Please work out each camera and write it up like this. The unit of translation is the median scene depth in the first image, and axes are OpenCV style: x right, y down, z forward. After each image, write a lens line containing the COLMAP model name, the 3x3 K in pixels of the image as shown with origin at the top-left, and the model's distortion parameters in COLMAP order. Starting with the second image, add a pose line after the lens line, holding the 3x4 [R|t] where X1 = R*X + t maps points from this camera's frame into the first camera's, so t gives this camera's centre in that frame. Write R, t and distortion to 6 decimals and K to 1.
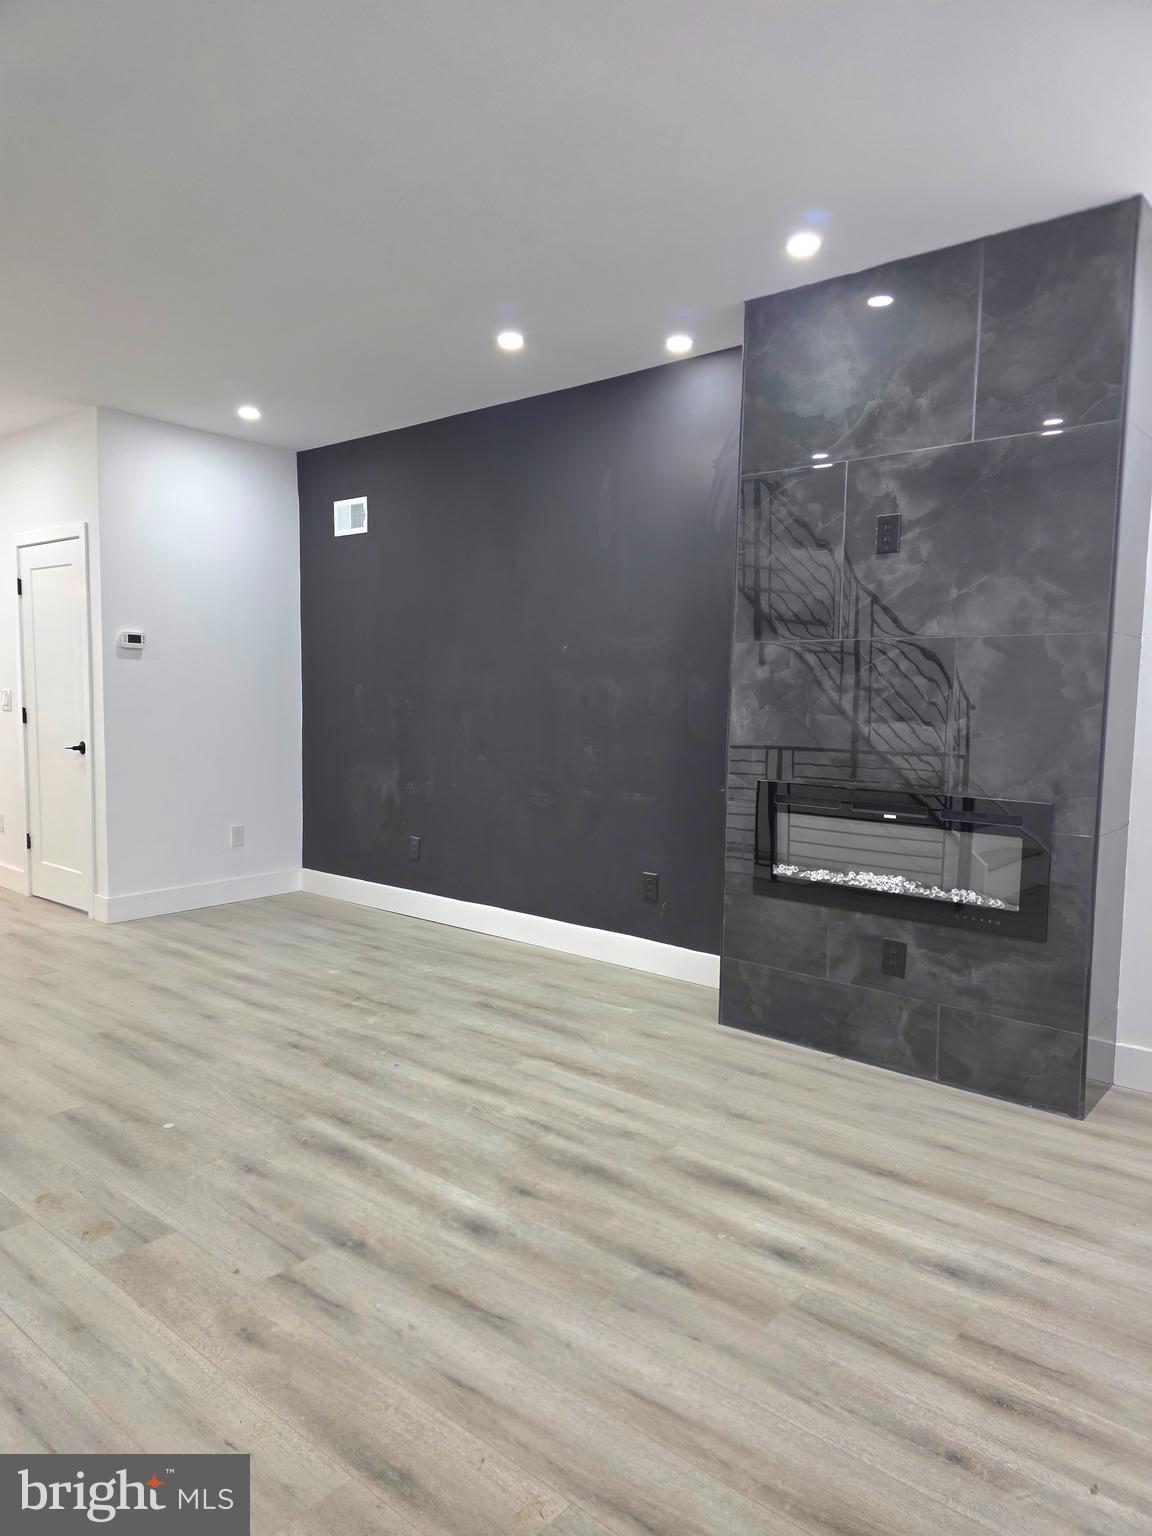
lens RADIAL K [[1007.0, 0, 570.3], [0, 1007.0, 774.2], [0, 0, 1]] dist [0.096530, -0.113128]
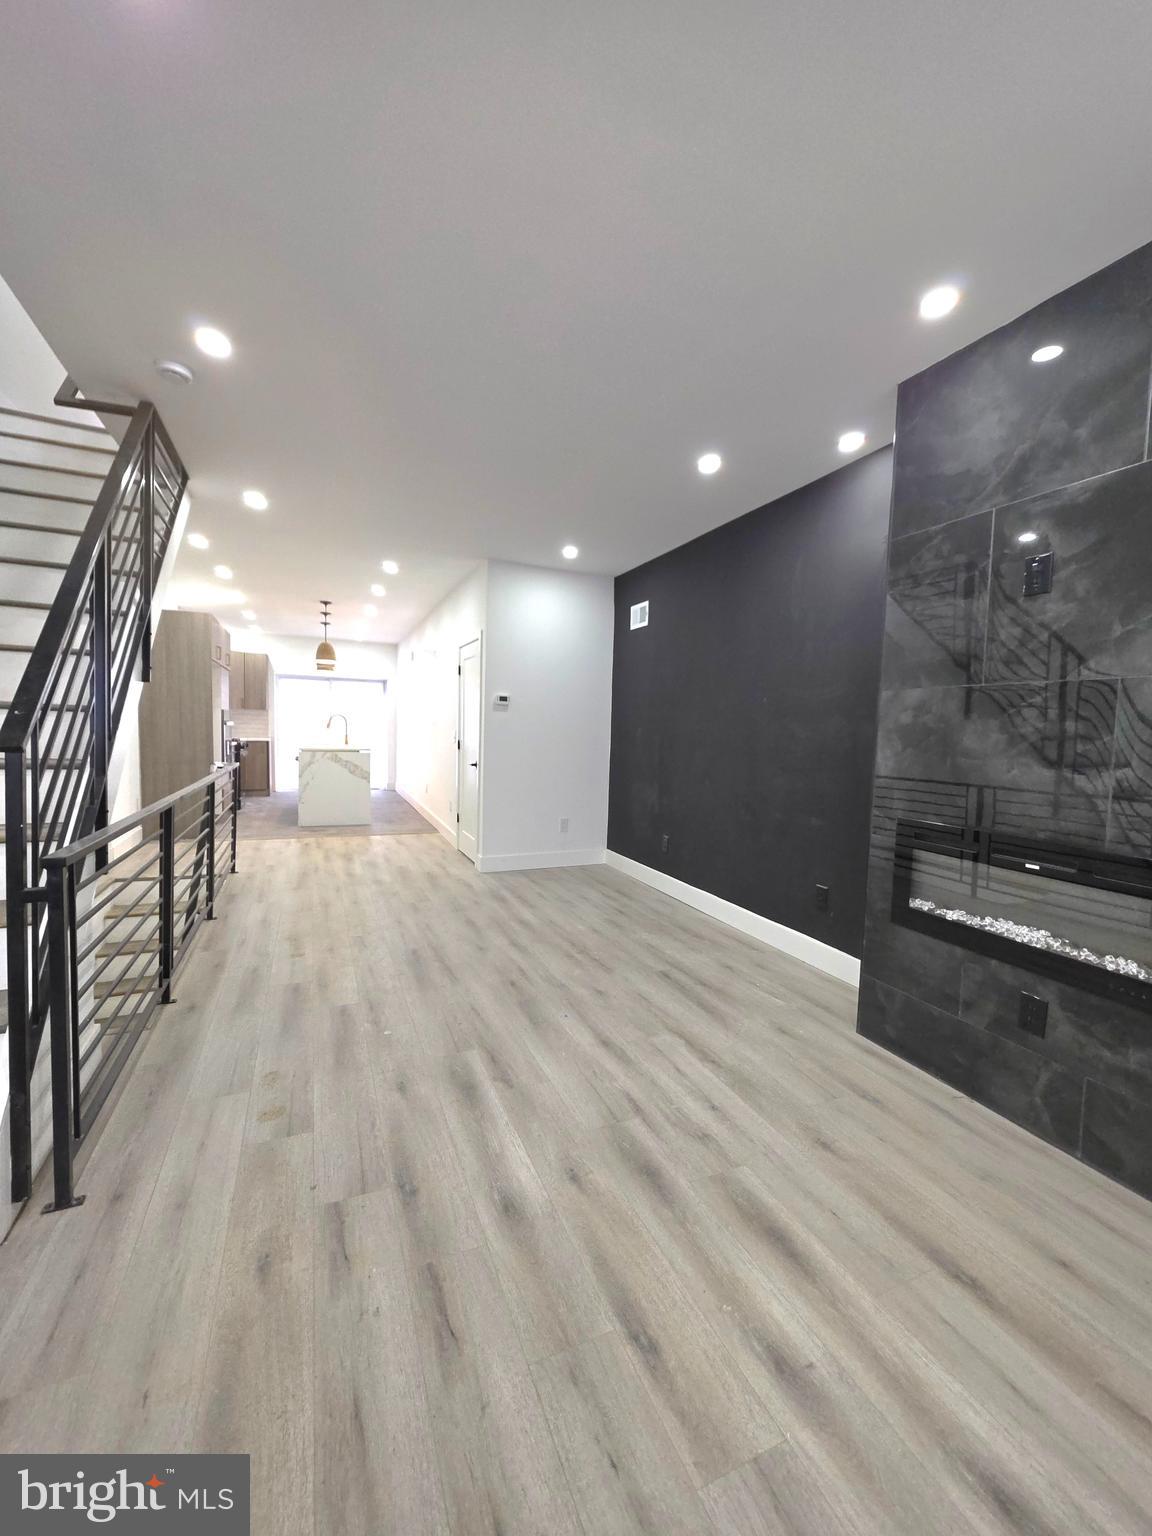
lens RADIAL K [[613.1, 0, 581.1], [0, 613.1, 767.5], [0, 0, 1]] dist [0.003007, 0.000523]
pose [[0.901968, 0.038545, -0.430079, 0.170655], [-0.051585, 0.998494, -0.018698, -0.018592], [0.428710, 0.039051, 0.902598, 0.280479]]
